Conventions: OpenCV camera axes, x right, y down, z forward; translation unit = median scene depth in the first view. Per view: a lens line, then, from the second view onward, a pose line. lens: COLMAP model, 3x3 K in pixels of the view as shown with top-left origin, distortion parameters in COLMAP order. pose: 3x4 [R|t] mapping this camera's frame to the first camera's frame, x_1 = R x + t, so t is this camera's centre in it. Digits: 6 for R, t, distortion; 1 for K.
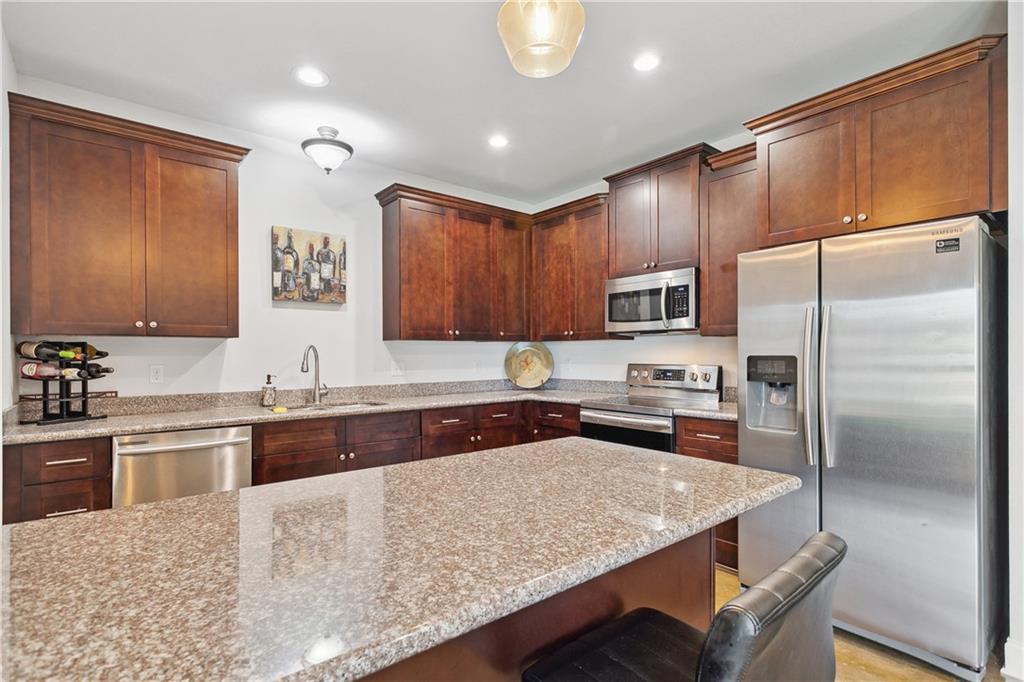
lens RADIAL K [[494.9, 0, 512.0], [0, 494.9, 341.0], [0, 0, 1]] dist [-0.001752, -0.000306]
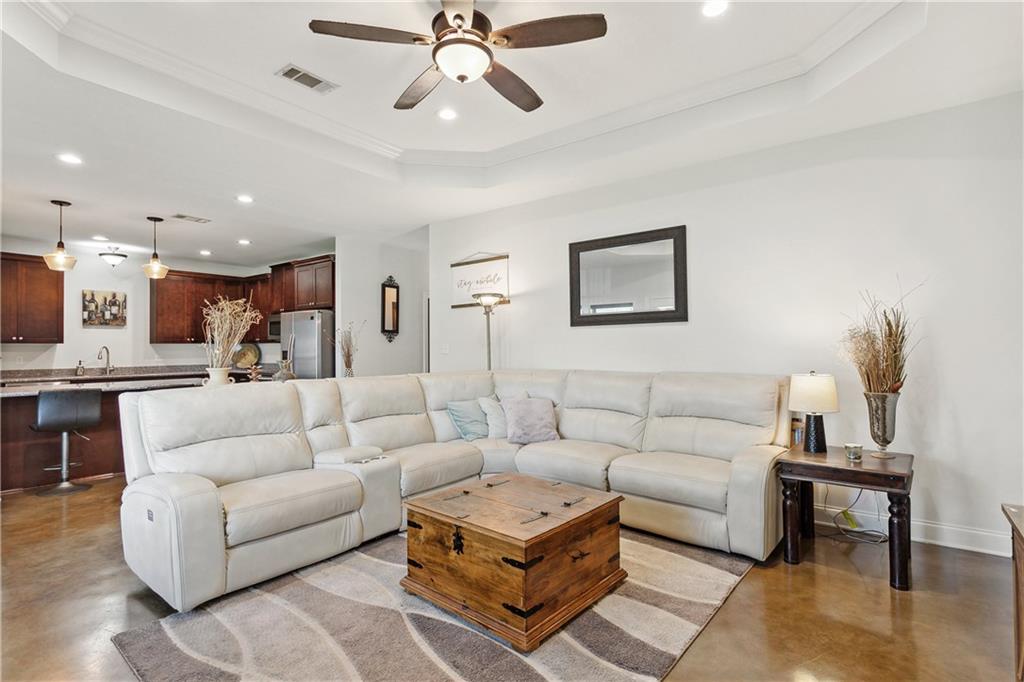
lens RADIAL K [[508.5, 0, 515.6], [0, 508.5, 330.8], [0, 0, 1]] dist [0.004050, 0.000508]
pose [[0.973670, 0.003568, 0.227936, 0.721626], [-0.001192, 0.999944, -0.010562, -0.033346], [-0.227960, 0.010012, 0.973619, -1.357074]]
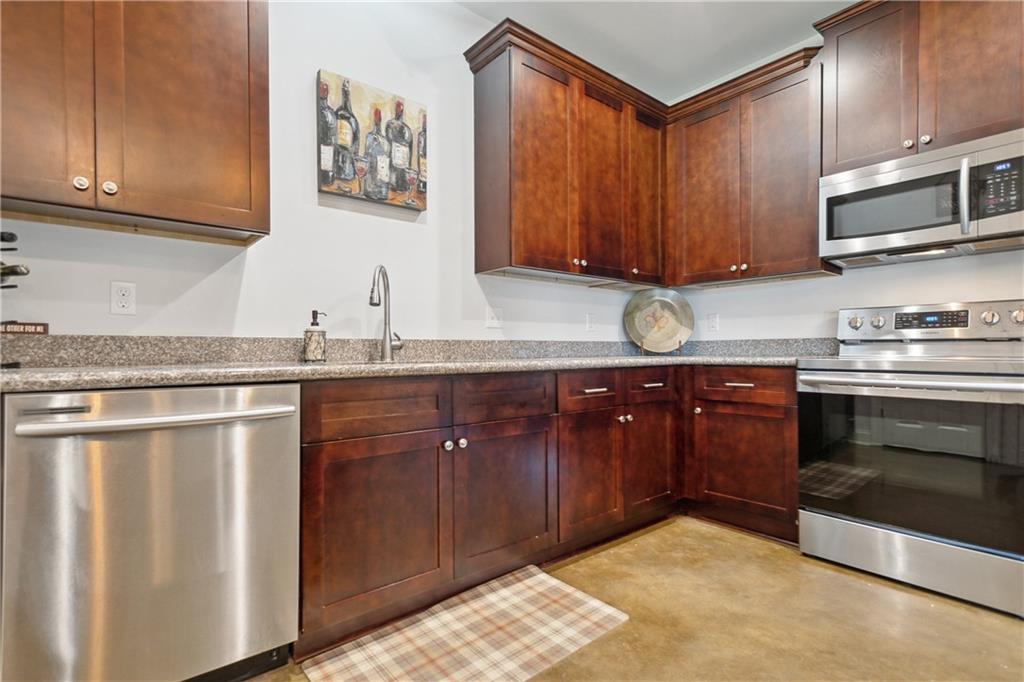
lens RADIAL K [[490.0, 0, 512.0], [0, 490.0, 341.0], [0, 0, 1]] dist [0.003114, 0.000538]
pose [[0.999998, 0.000269, 0.002049, -0.220100], [-0.000282, 0.999981, 0.006113, 0.089060], [-0.002047, -0.006114, 0.999979, 0.348570]]
